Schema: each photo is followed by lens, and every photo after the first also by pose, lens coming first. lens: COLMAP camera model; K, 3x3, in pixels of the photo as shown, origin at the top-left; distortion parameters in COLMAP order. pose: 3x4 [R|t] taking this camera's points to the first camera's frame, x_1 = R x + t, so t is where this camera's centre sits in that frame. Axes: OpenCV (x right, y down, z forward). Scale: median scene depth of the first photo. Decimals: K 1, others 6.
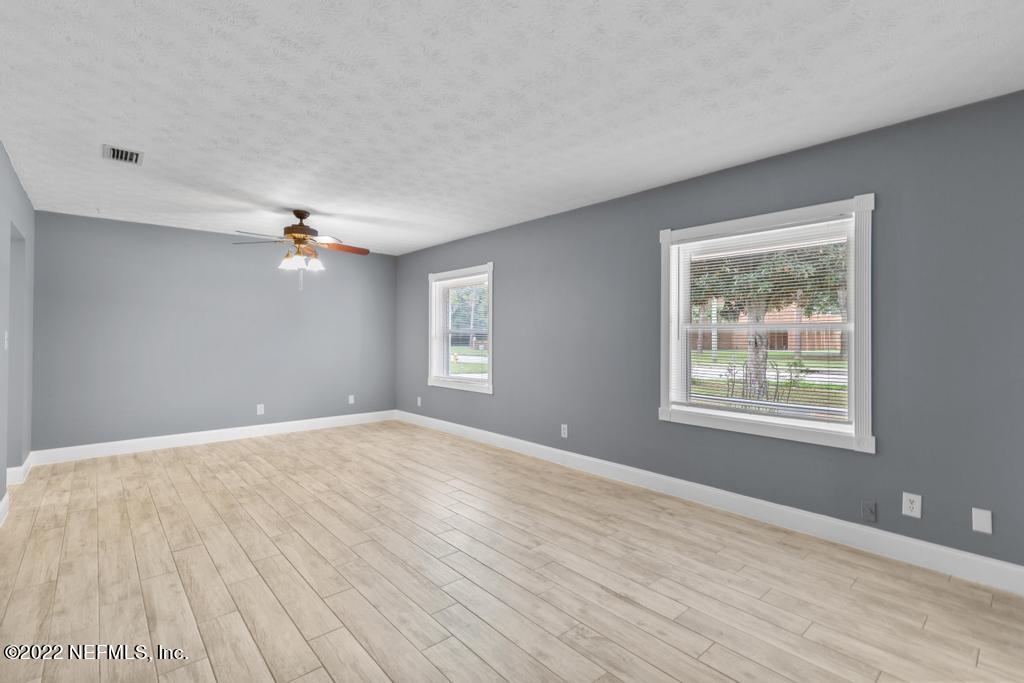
lens RADIAL K [[470.1, 0, 520.1], [0, 470.1, 337.9], [0, 0, 1]] dist [0.018973, 0.000249]
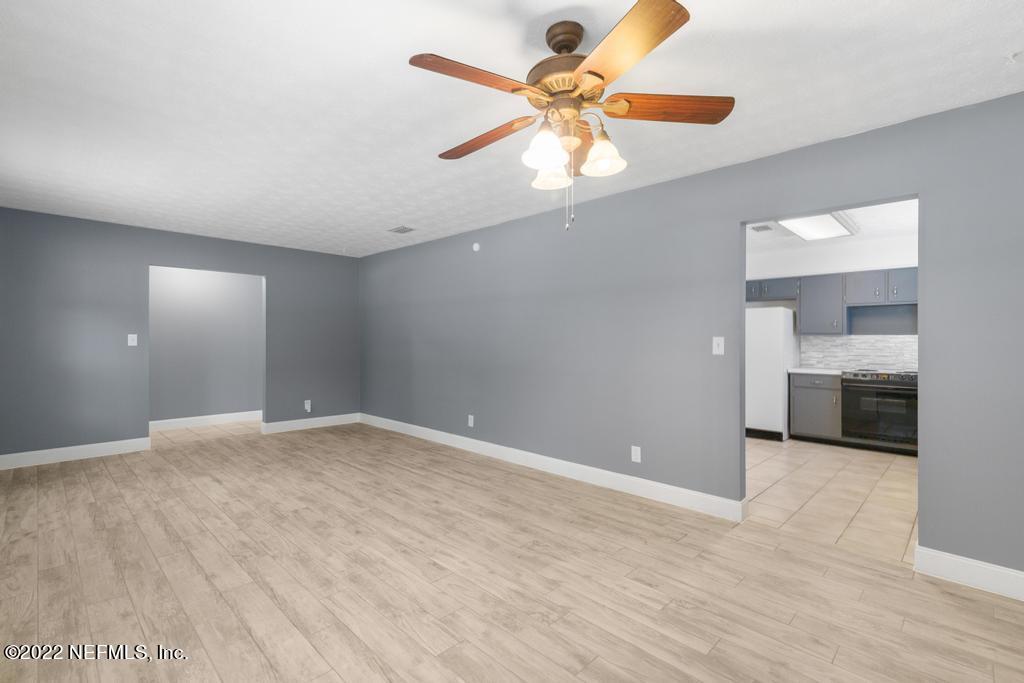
lens RADIAL K [[470.1, 0, 511.7], [0, 470.1, 340.4], [0, 0, 1]] dist [0.018973, 0.000249]
pose [[-0.998379, -0.005086, -0.056685, -0.565689], [-0.005316, 0.999978, 0.003900, -0.008419], [0.056664, 0.004195, -0.998384, 2.004552]]
